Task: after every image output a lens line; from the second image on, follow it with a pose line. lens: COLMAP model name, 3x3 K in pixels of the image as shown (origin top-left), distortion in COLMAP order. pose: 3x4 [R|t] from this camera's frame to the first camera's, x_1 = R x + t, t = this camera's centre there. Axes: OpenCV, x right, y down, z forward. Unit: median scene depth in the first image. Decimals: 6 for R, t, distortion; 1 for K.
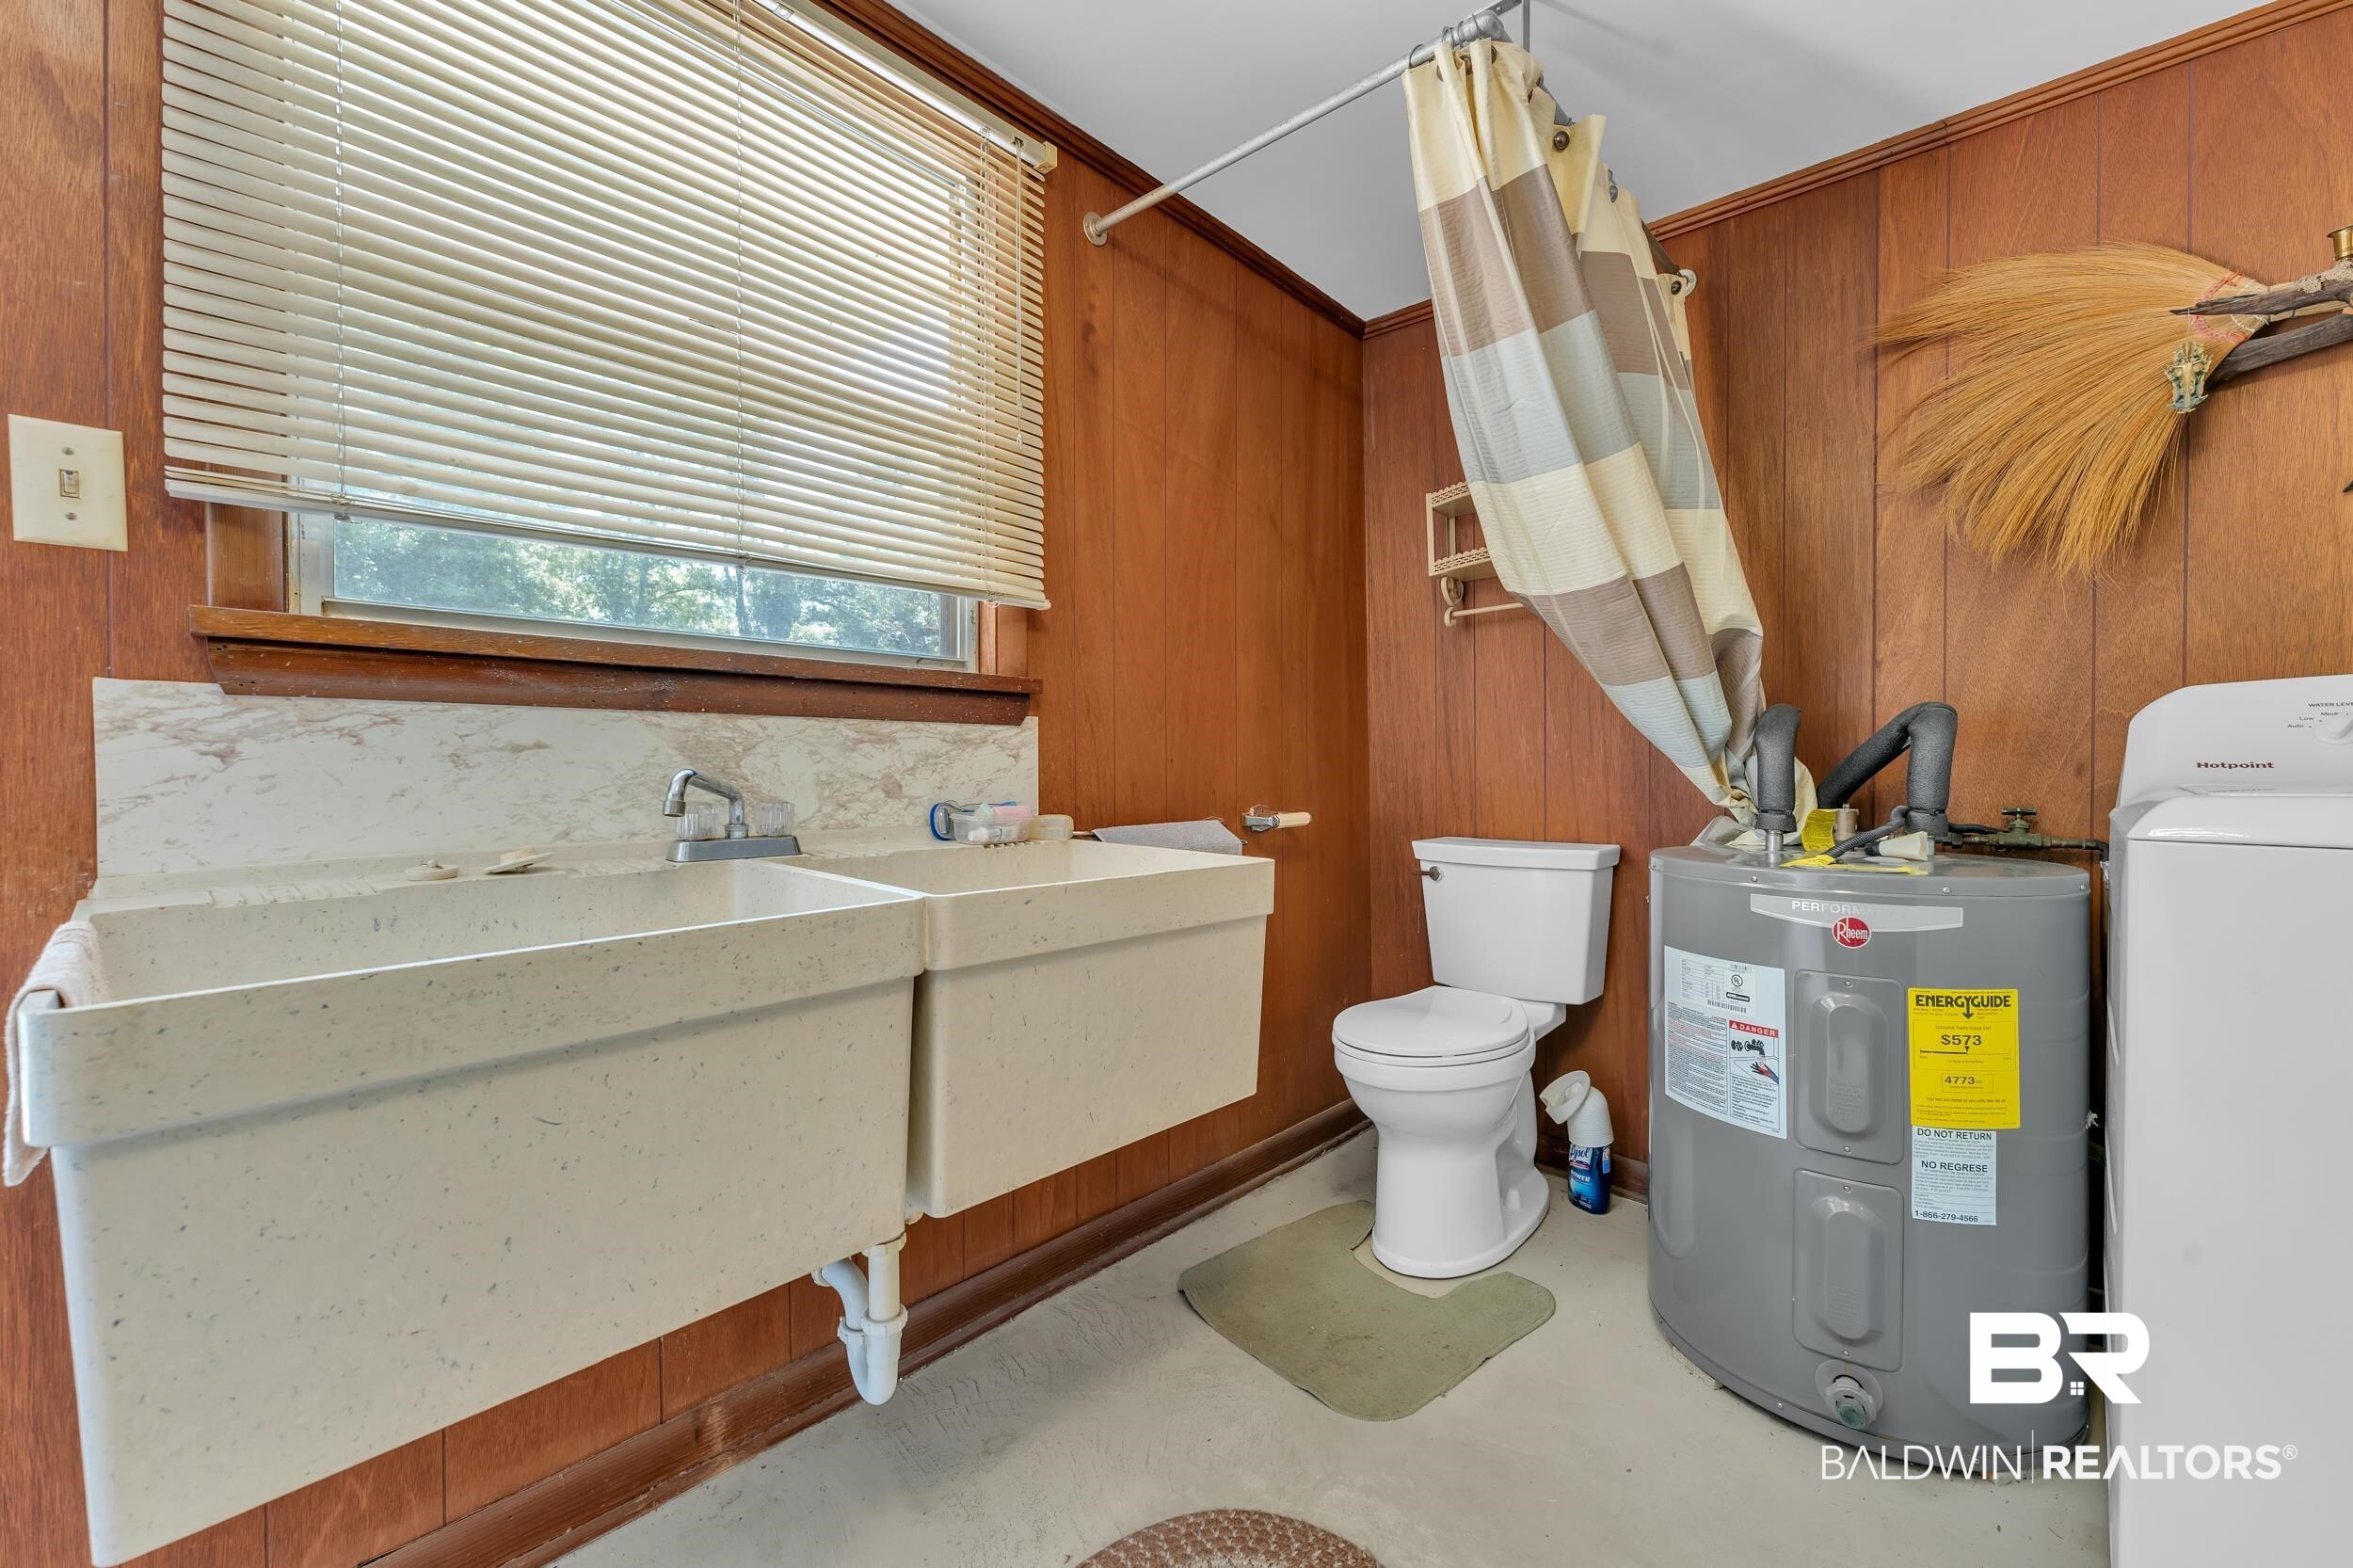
lens RADIAL K [[963.0, 0, 1159.7], [0, 963.0, 774.9], [0, 0, 1]] dist [0.002468, 0.000072]
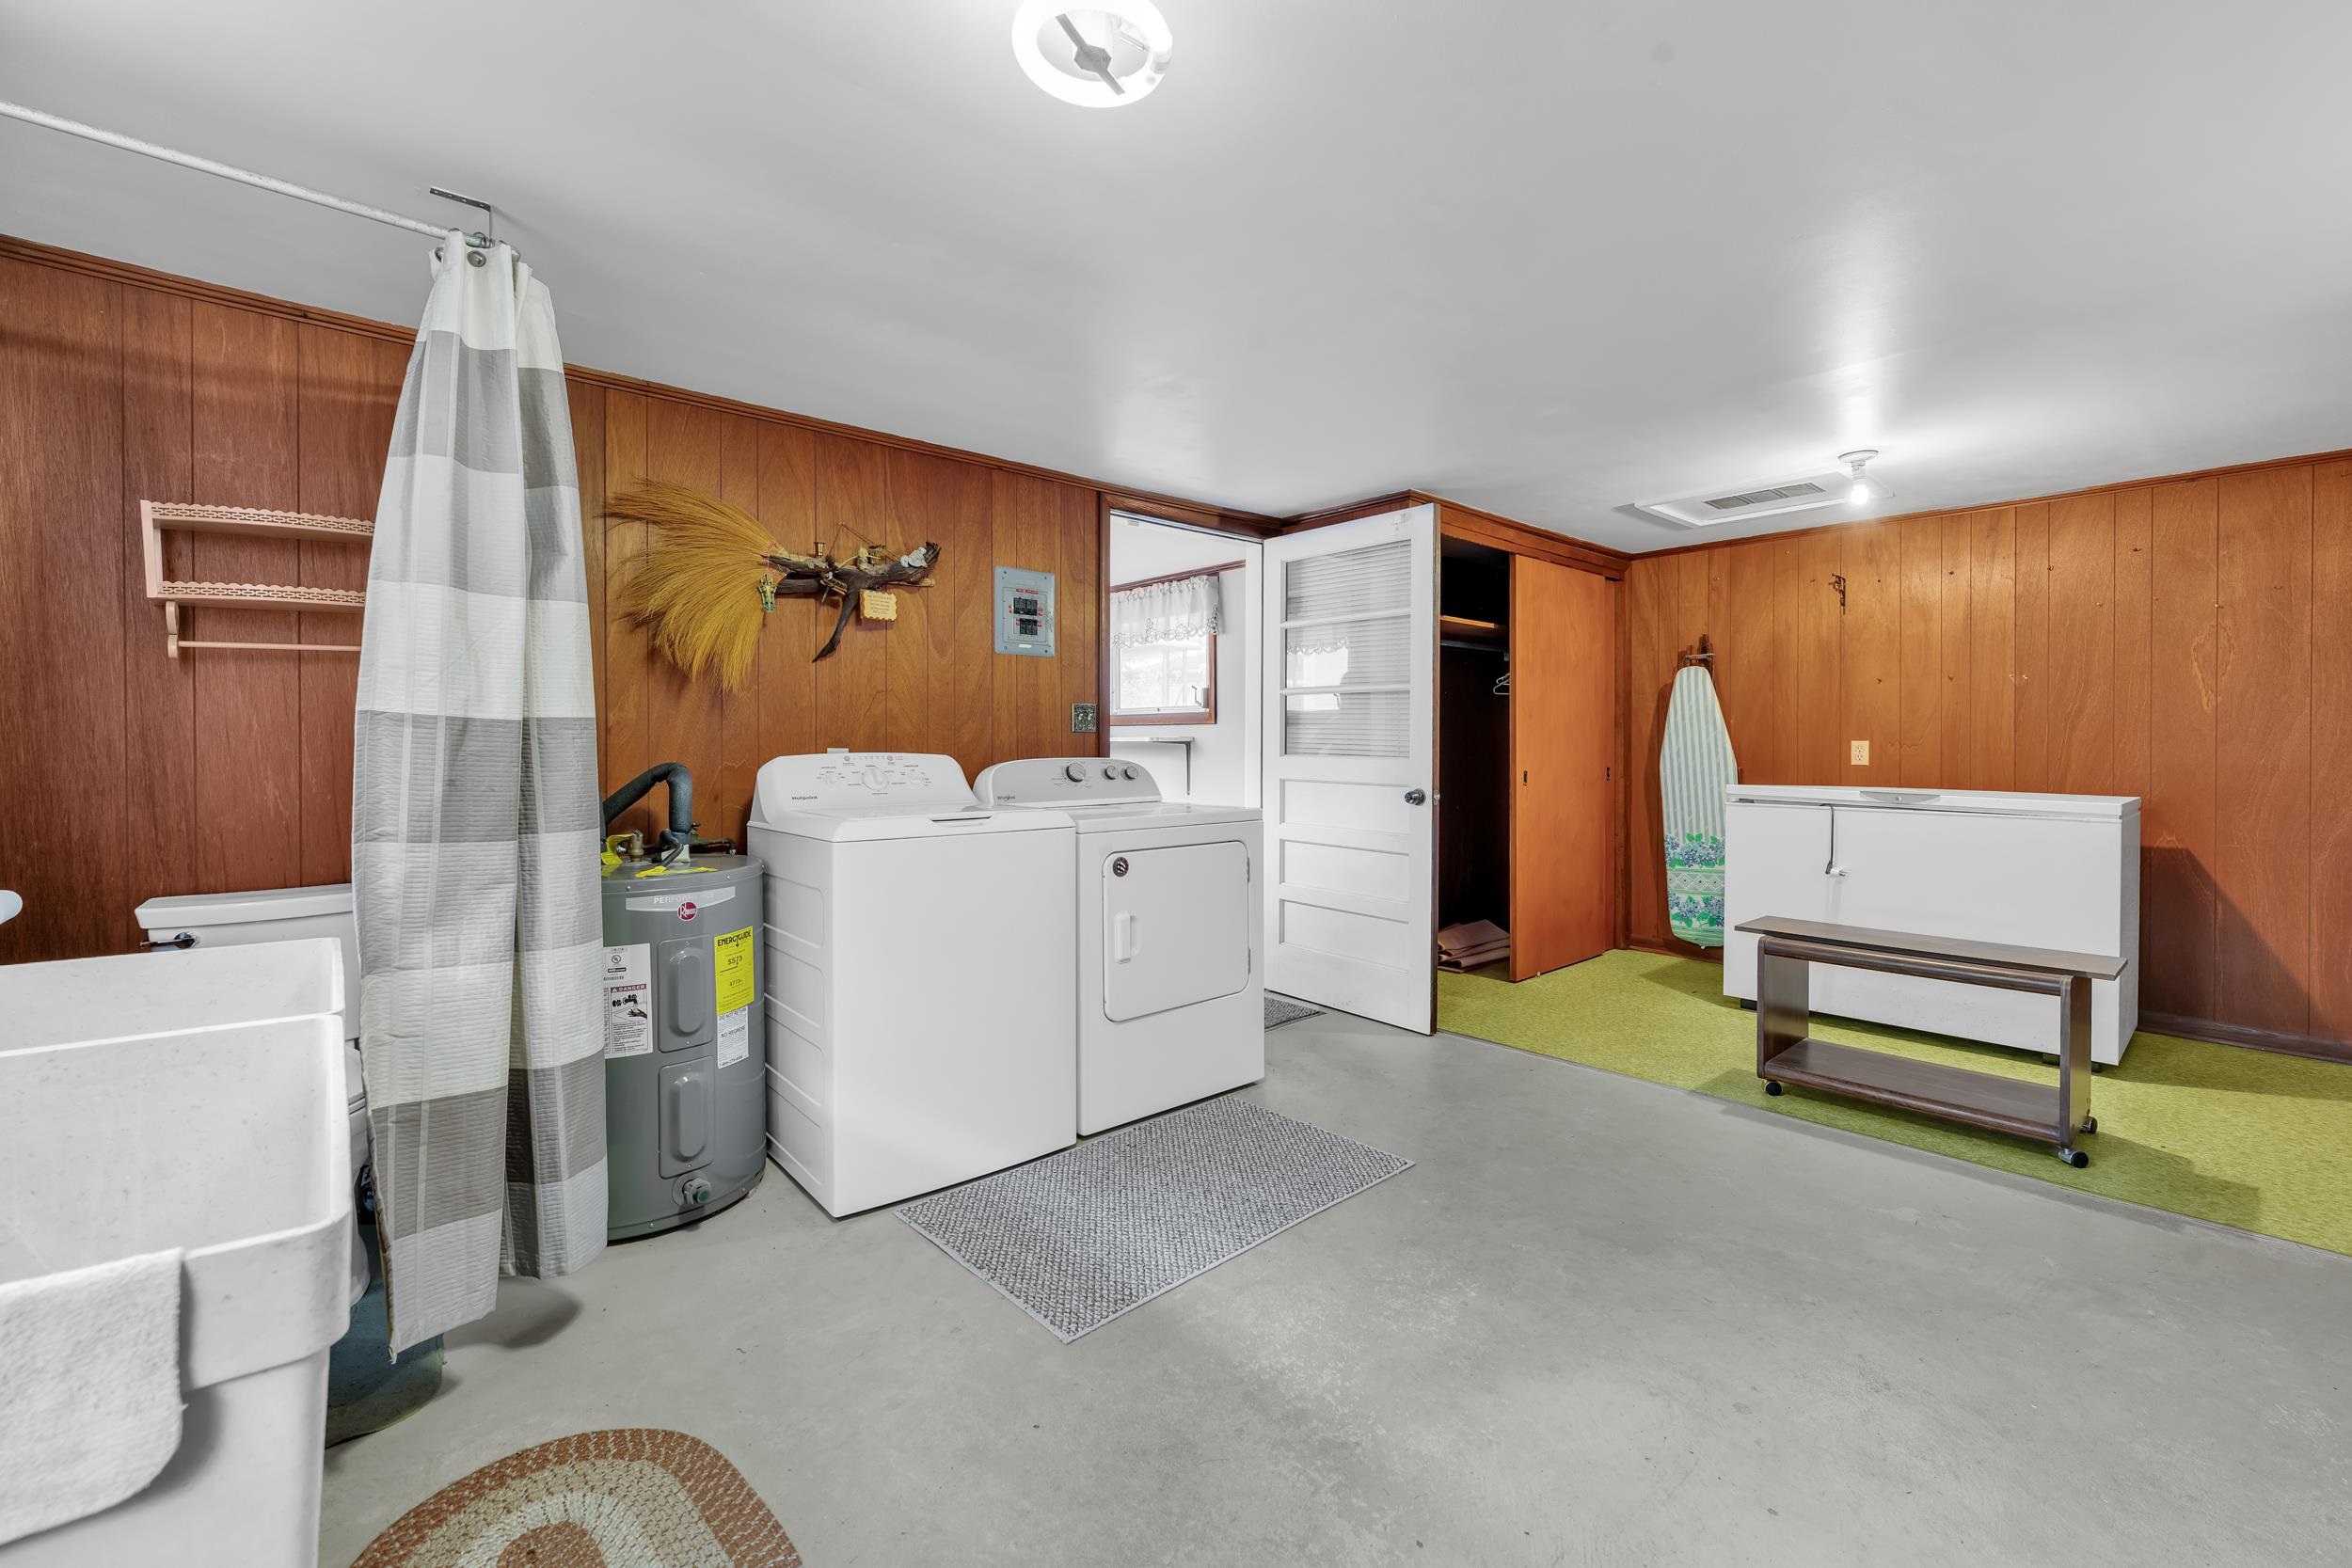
lens RADIAL K [[962.5, 0, 1159.2], [0, 962.5, 774.9], [0, 0, 1]] dist [0.002468, 0.000072]
pose [[0.144839, -0.031471, 0.988955, -0.724563], [0.013967, 0.999459, 0.029760, -0.098661], [-0.989357, 0.009502, 0.145200, -0.032062]]
